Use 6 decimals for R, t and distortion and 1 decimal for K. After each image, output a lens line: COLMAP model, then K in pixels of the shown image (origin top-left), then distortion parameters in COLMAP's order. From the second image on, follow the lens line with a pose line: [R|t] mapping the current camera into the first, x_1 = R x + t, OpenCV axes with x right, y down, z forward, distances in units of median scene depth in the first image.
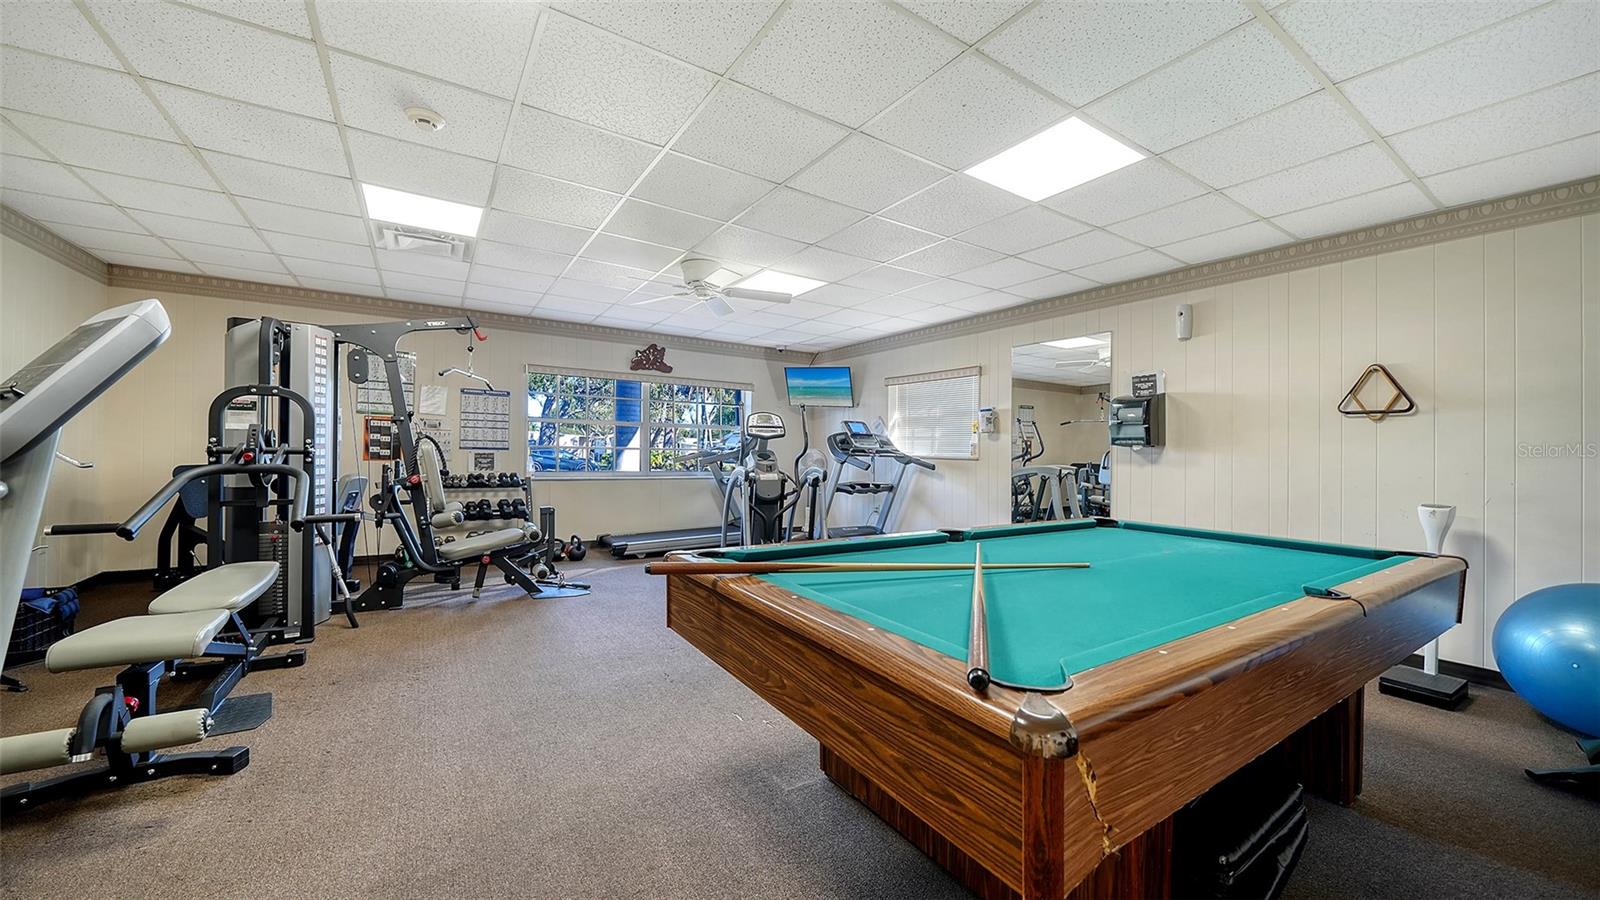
lens RADIAL K [[587.7, 0, 811.0], [0, 587.7, 460.8], [0, 0, 1]] dist [-0.011210, -0.000794]
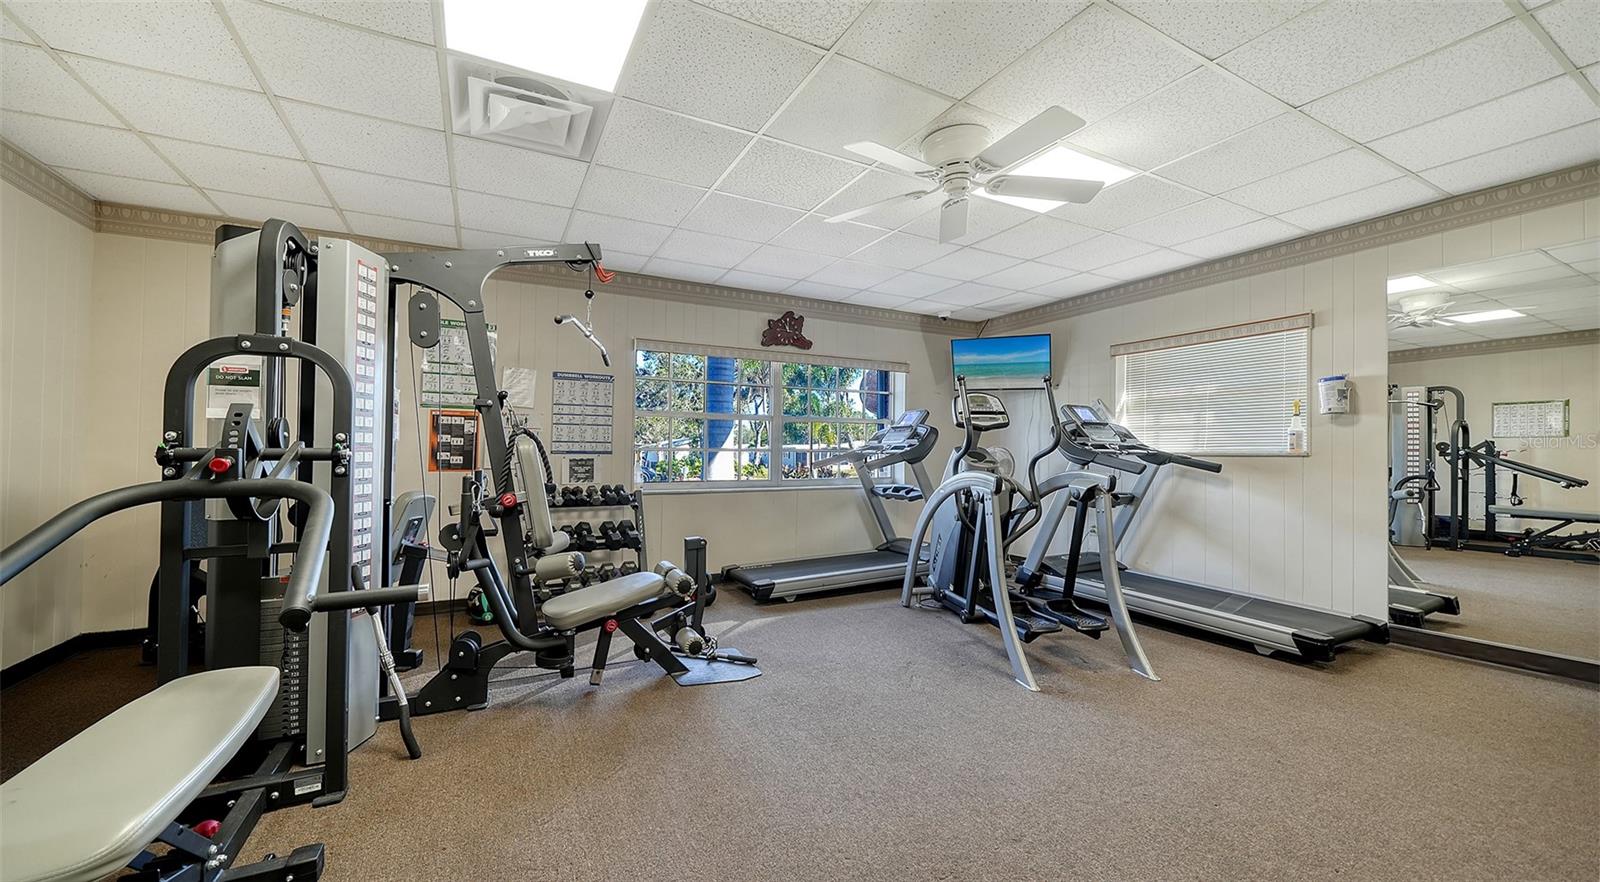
lens RADIAL K [[587.7, 0, 788.8], [0, 587.7, 439.5], [0, 0, 1]] dist [-0.011210, -0.000794]
pose [[0.995133, -0.020653, -0.096356, -0.292547], [0.016277, 0.998810, -0.045980, 0.001089], [0.097191, 0.044188, 0.994284, 0.372664]]
